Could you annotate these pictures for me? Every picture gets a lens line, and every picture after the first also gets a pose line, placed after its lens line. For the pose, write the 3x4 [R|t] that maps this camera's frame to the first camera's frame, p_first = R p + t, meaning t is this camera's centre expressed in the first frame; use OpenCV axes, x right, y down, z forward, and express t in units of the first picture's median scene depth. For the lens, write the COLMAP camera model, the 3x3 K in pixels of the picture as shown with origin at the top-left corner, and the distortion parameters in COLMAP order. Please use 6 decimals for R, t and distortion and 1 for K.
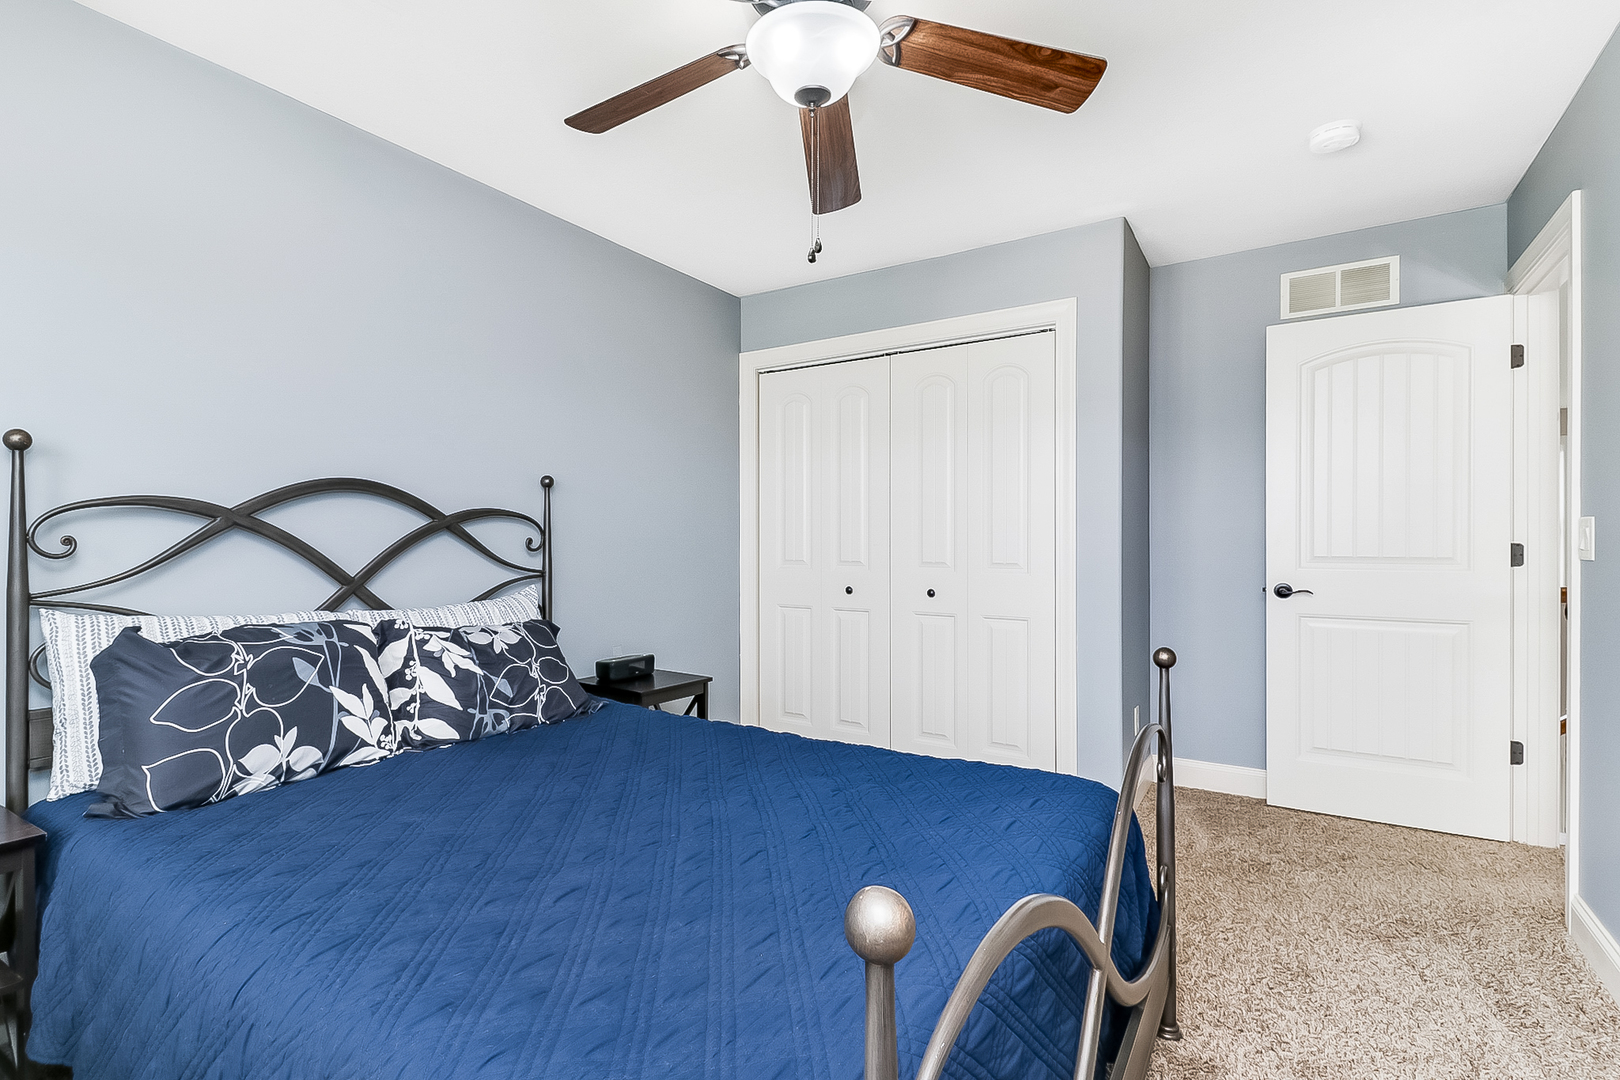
lens RADIAL K [[770.3, 0, 810.2], [0, 770.3, 540.6], [0, 0, 1]] dist [0.004199, -0.004513]
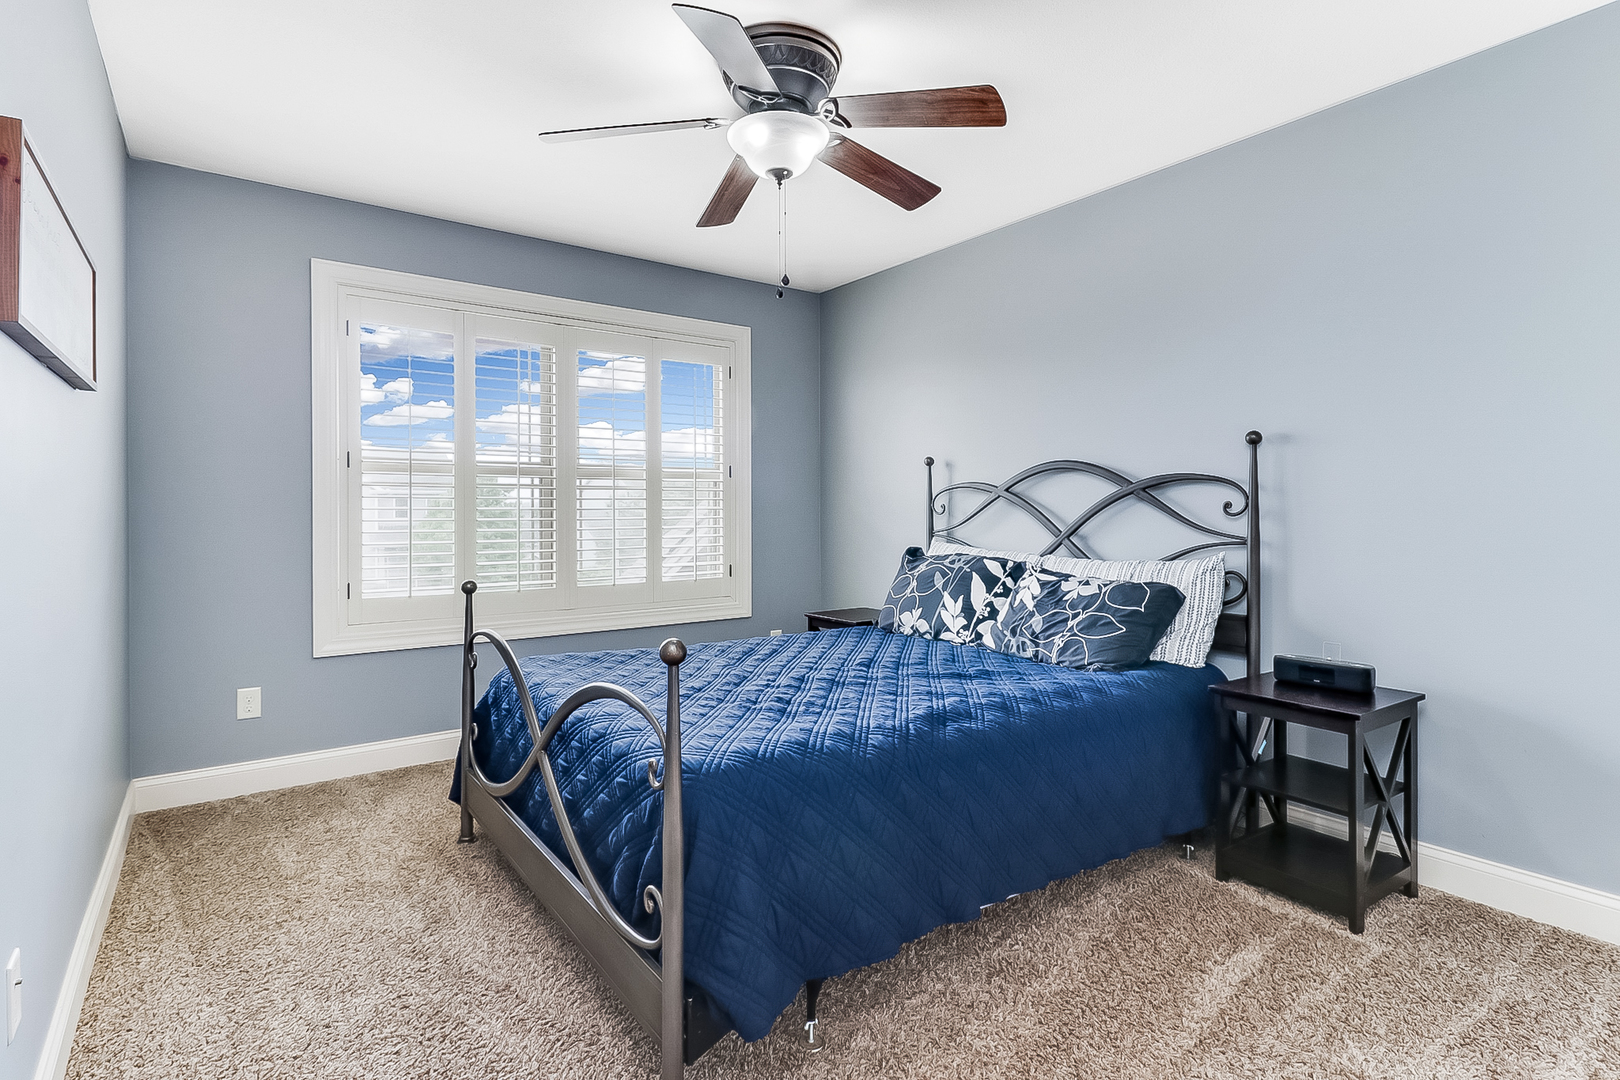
lens RADIAL K [[770.3, 0, 810.7], [0, 770.3, 532.0], [0, 0, 1]] dist [0.004199, -0.004513]
pose [[-0.357656, 0.025137, -0.933515, 0.871863], [-0.000387, 0.999634, 0.027066, 0.011186], [0.933853, 0.010042, -0.357516, 1.099060]]
